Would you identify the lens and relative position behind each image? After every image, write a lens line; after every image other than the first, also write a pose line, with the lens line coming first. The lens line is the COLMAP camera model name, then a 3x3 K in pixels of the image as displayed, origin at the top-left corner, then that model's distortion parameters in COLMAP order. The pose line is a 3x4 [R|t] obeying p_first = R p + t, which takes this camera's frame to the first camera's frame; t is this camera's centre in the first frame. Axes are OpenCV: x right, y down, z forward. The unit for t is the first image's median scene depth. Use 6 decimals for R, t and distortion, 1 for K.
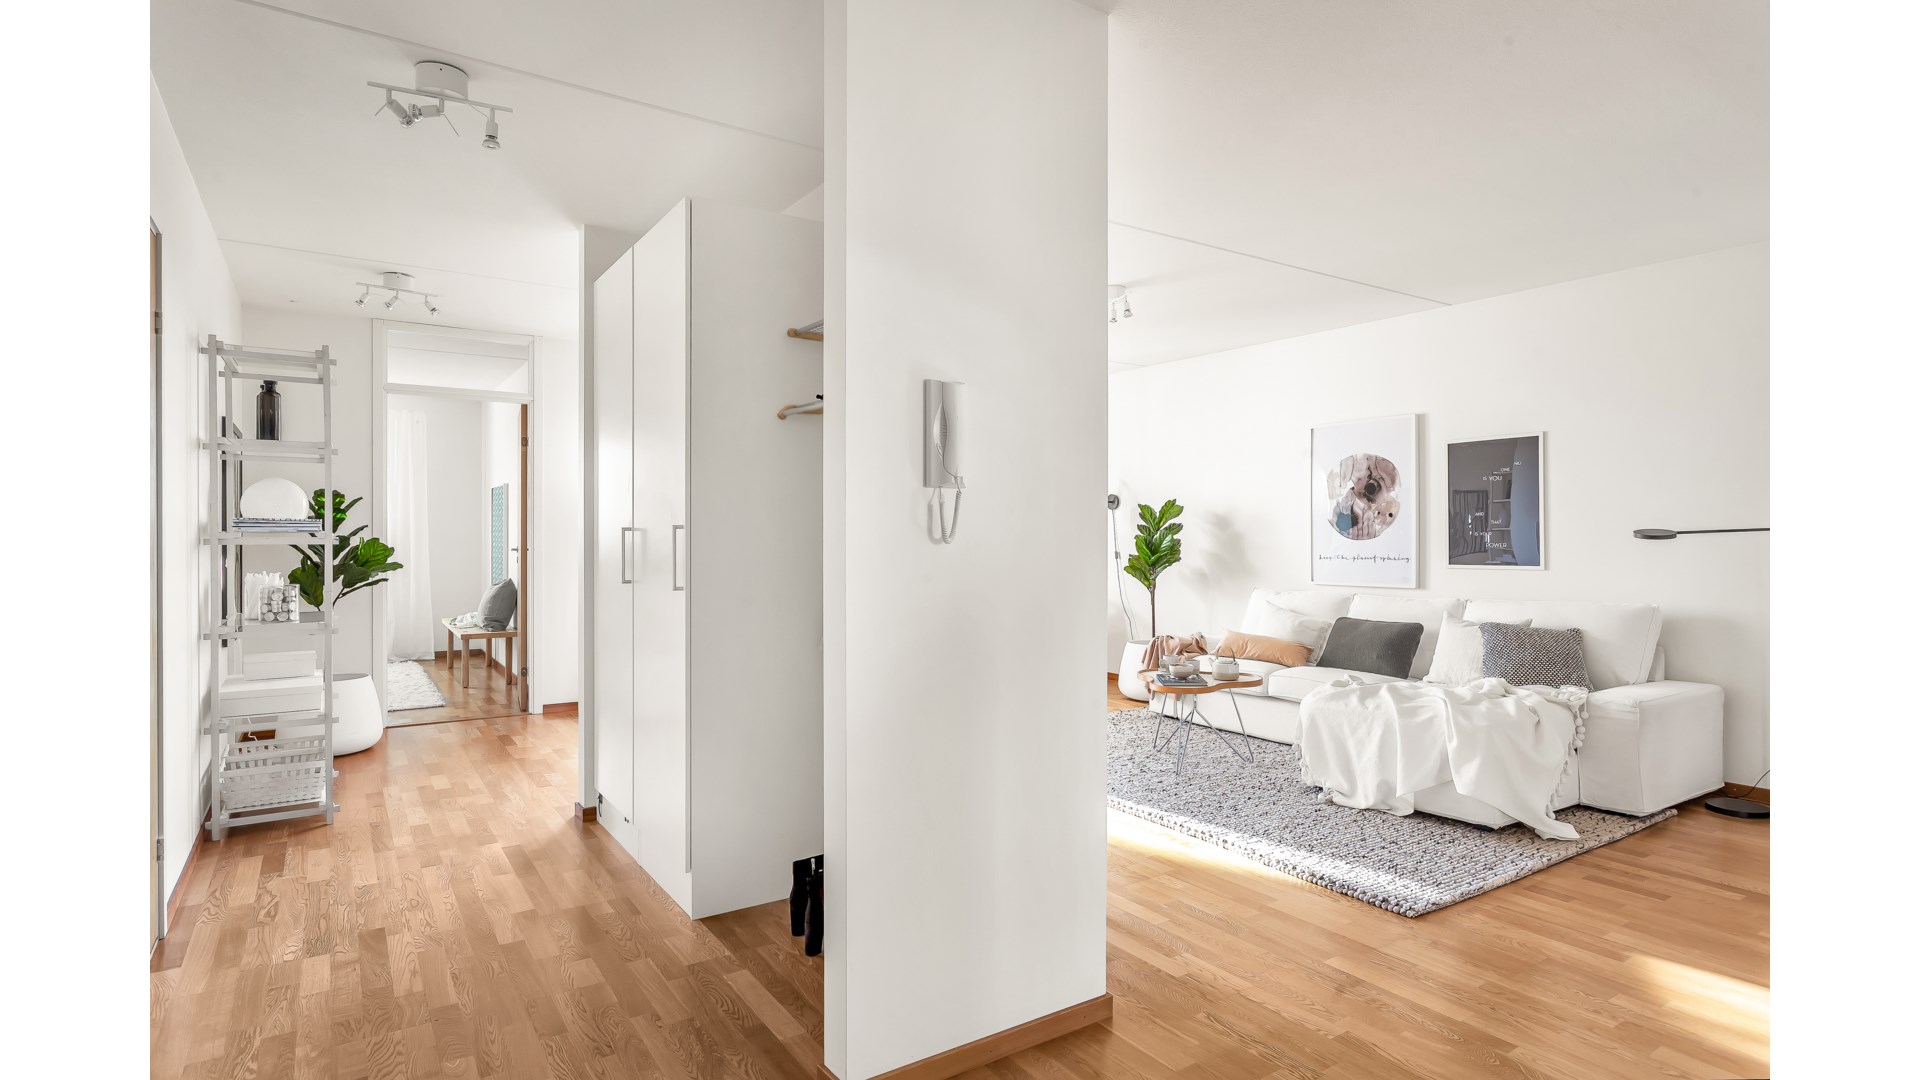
lens RADIAL K [[940.0, 0, 950.7], [0, 940.0, 536.7], [0, 0, 1]] dist [-0.012436, 0.000625]
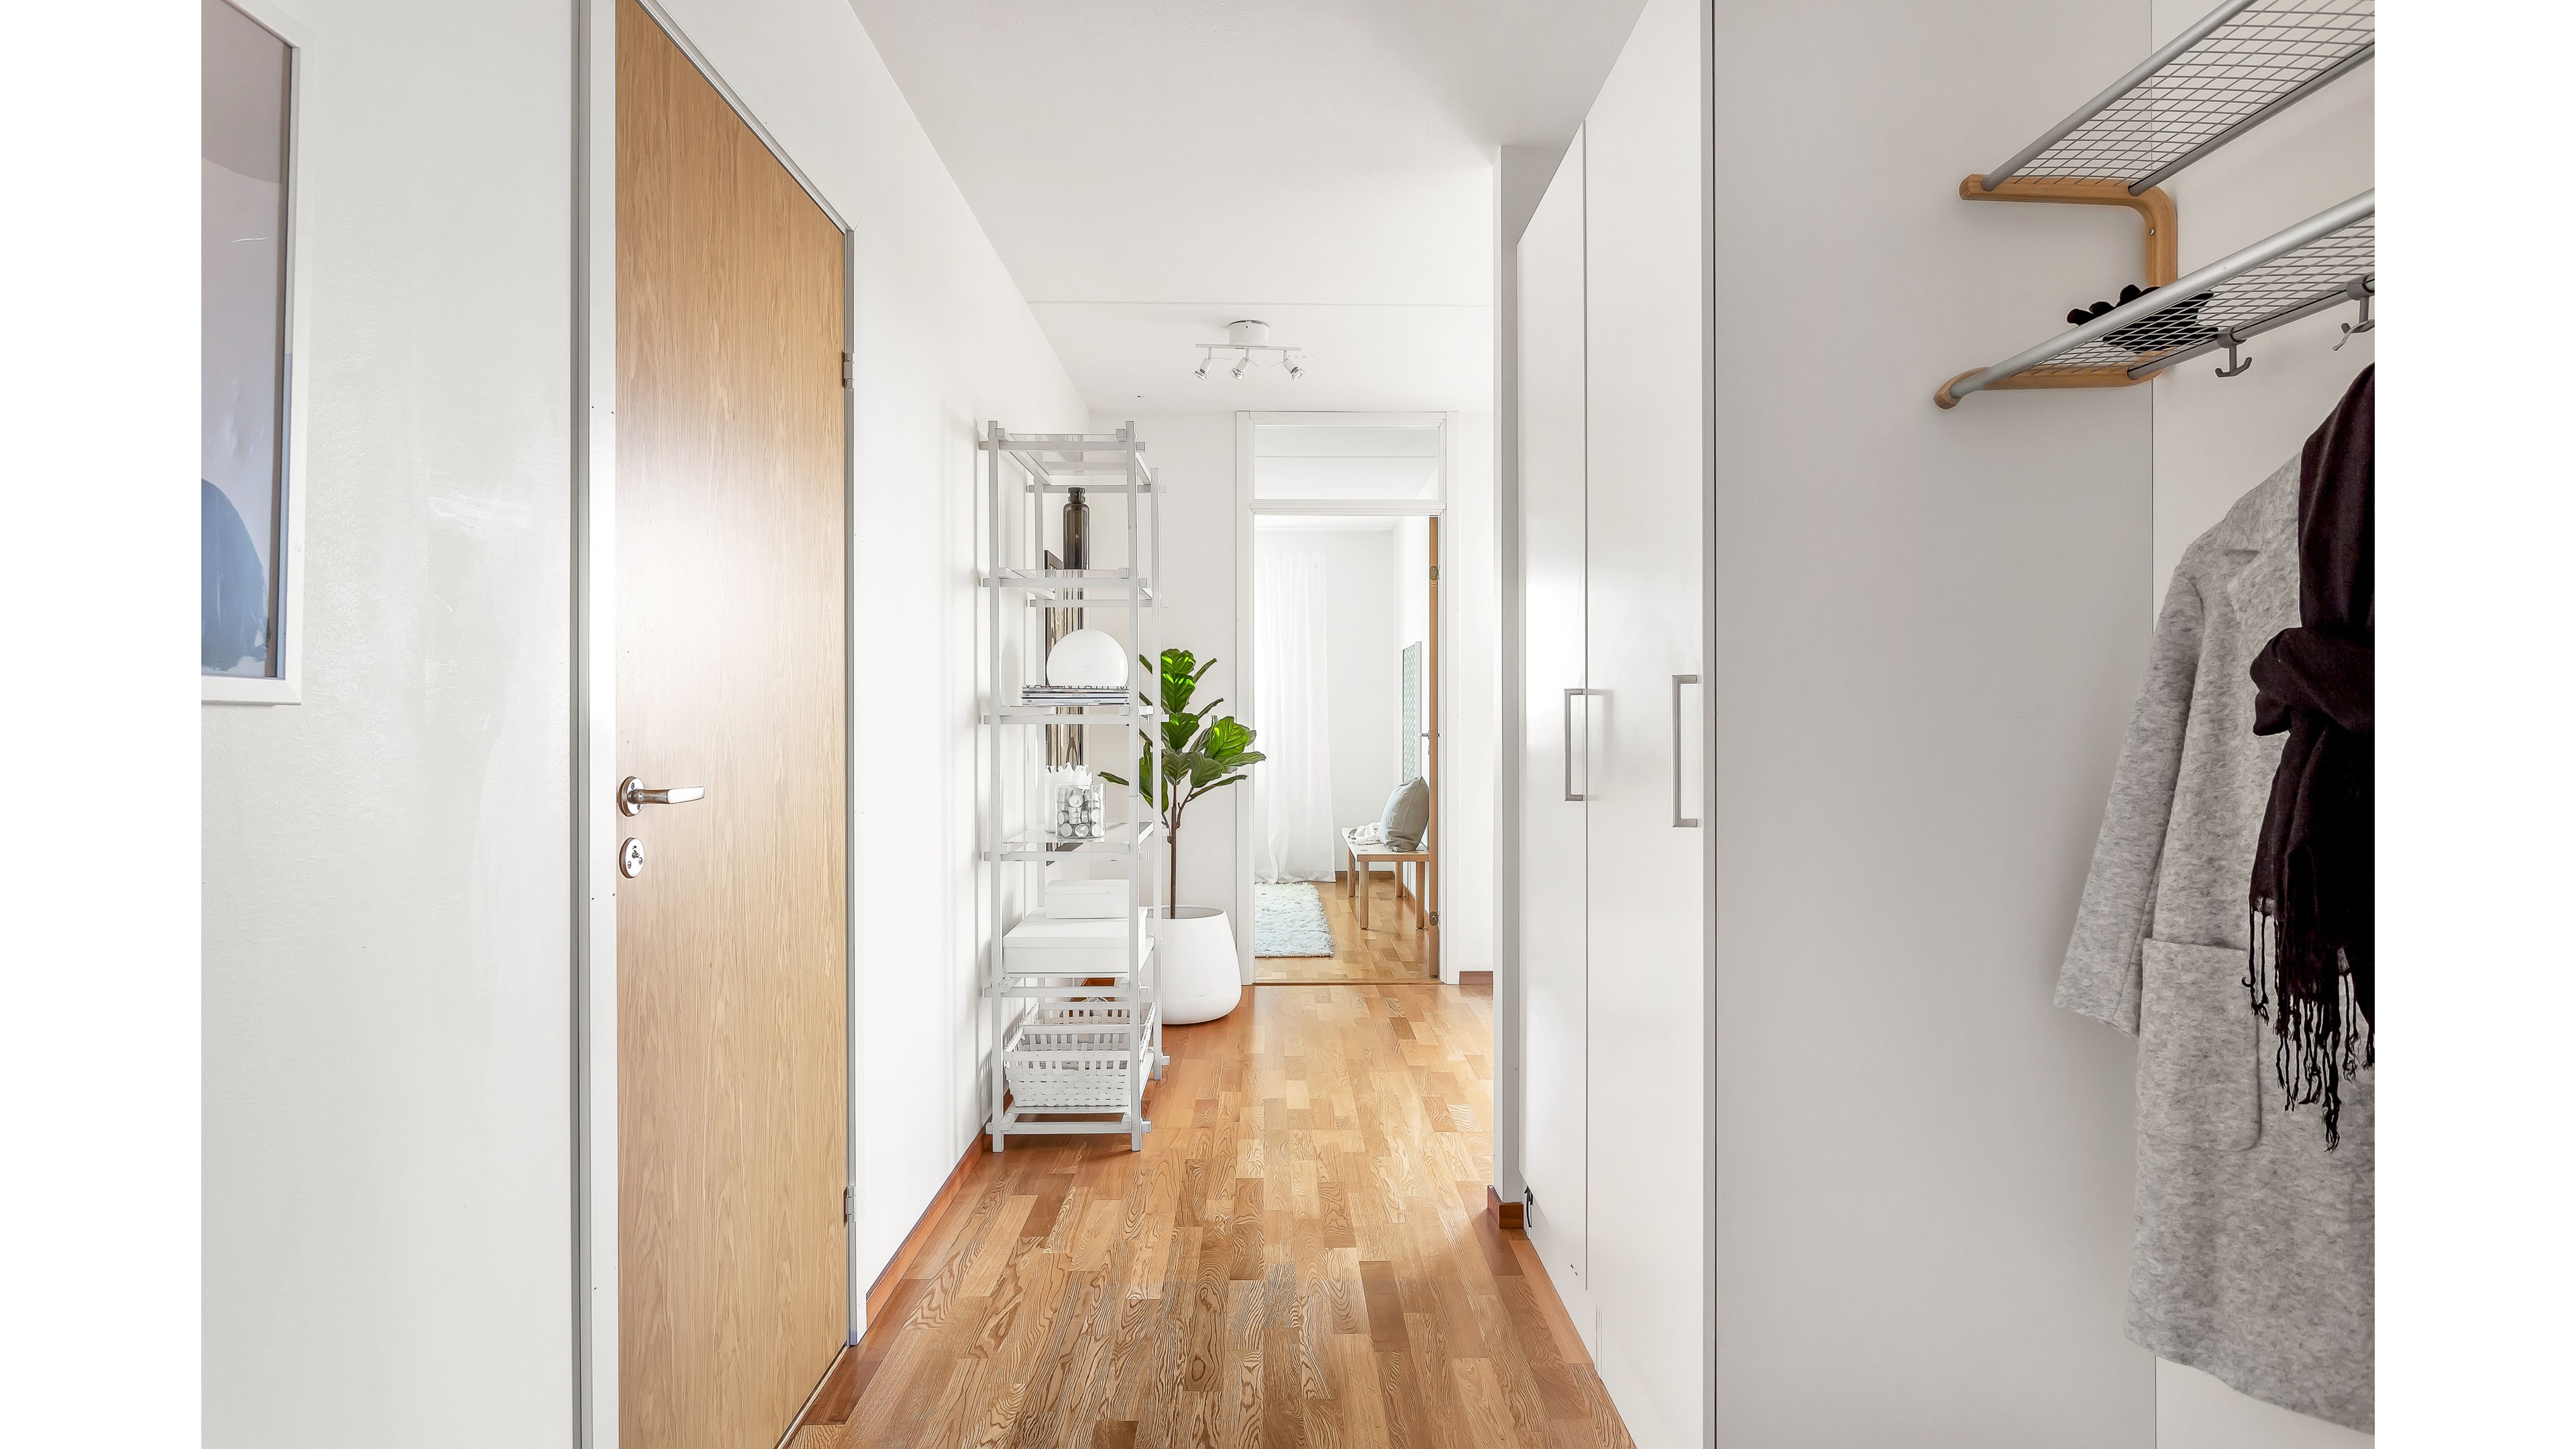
lens RADIAL K [[1261.2, 0, 1275.5], [0, 1261.2, 720.1], [0, 0, 1]] dist [-0.012436, 0.000625]
pose [[0.838172, -0.001376, -0.545404, -0.093216], [0.001206, 0.999999, -0.000670, 0.005800], [0.545404, -0.000096, 0.838173, 0.290339]]
